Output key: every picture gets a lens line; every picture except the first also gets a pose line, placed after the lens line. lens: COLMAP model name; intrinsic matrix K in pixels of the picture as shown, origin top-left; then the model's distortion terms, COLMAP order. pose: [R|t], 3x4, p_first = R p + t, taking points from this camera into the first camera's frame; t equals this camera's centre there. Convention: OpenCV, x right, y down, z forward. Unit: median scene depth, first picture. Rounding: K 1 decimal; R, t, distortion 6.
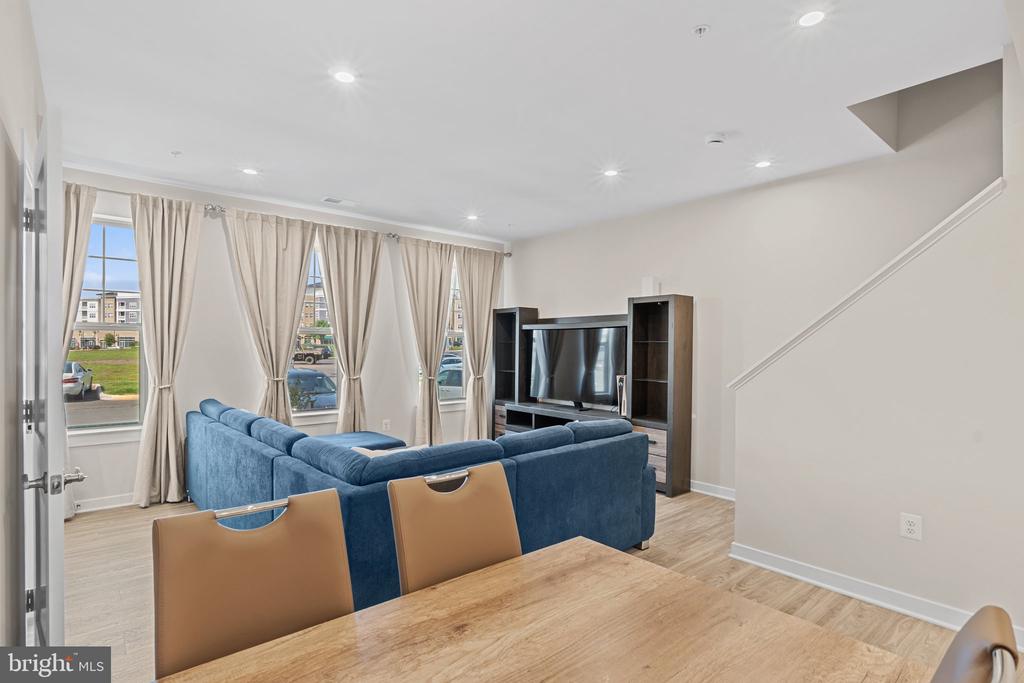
lens RADIAL K [[507.5, 0, 513.4], [0, 507.5, 351.1], [0, 0, 1]] dist [-0.005903, -0.001017]
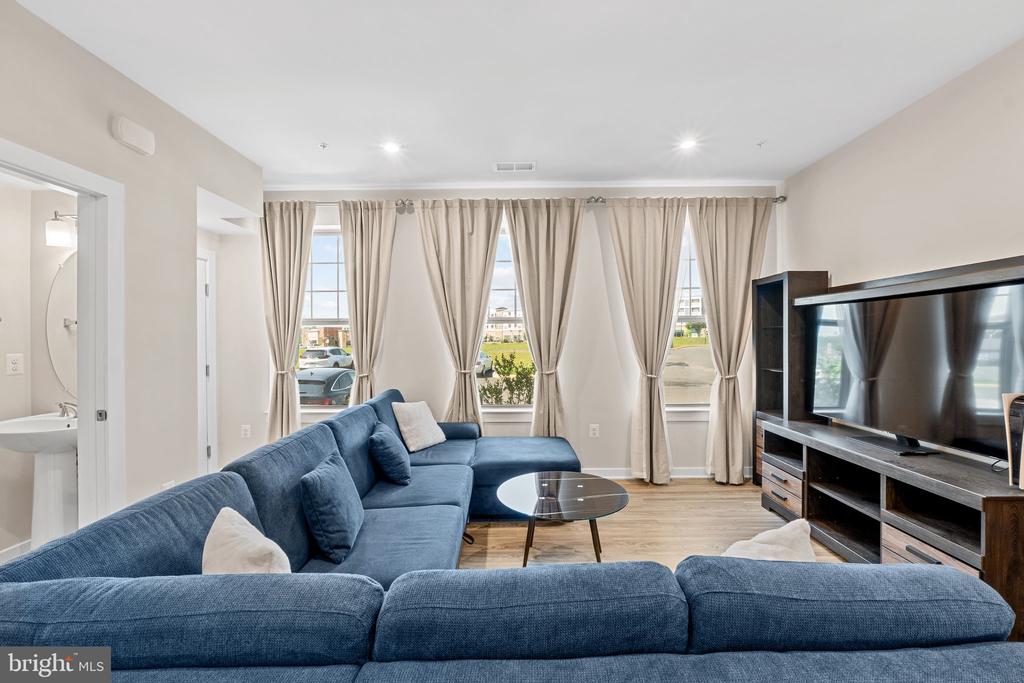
lens RADIAL K [[423.7, 0, 514.3], [0, 423.7, 338.0], [0, 0, 1]] dist [-0.010747, -0.000667]
pose [[0.749544, -0.012571, -0.661835, 0.112046], [0.004472, 0.999893, -0.013928, 0.003851], [0.661939, 0.007480, 0.749520, 0.403221]]
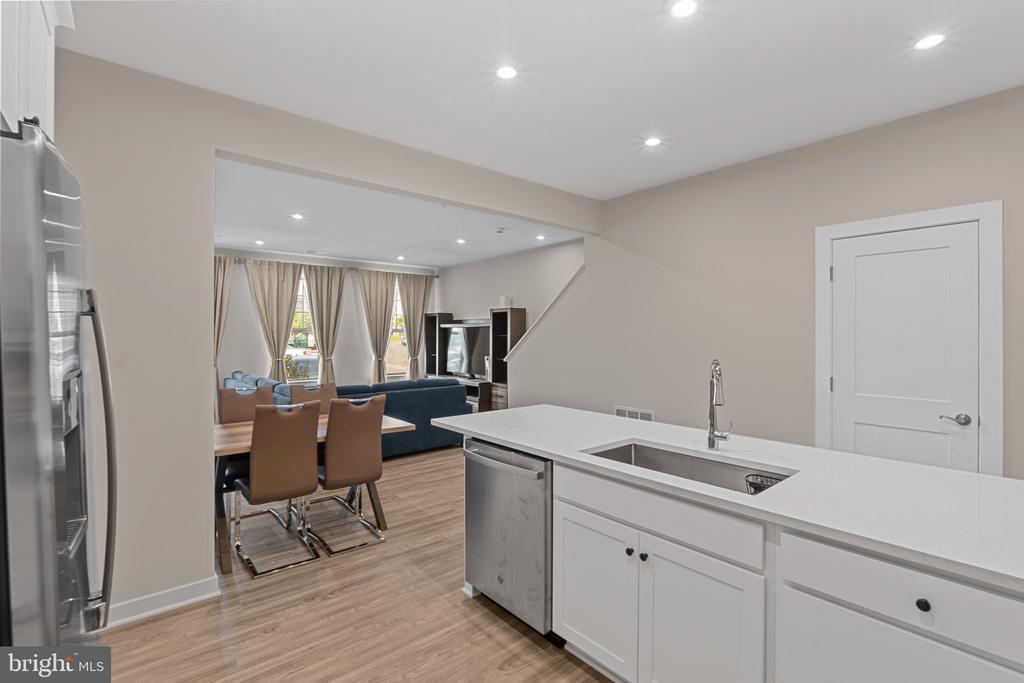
lens RADIAL K [[472.2, 0, 509.5], [0, 472.2, 335.3], [0, 0, 1]] dist [0.000429, 0.000115]
pose [[0.999692, -0.005750, -0.024132, 0.281440], [0.005502, 0.999931, -0.010353, -0.003676], [0.024190, 0.010217, 0.999655, -0.450714]]
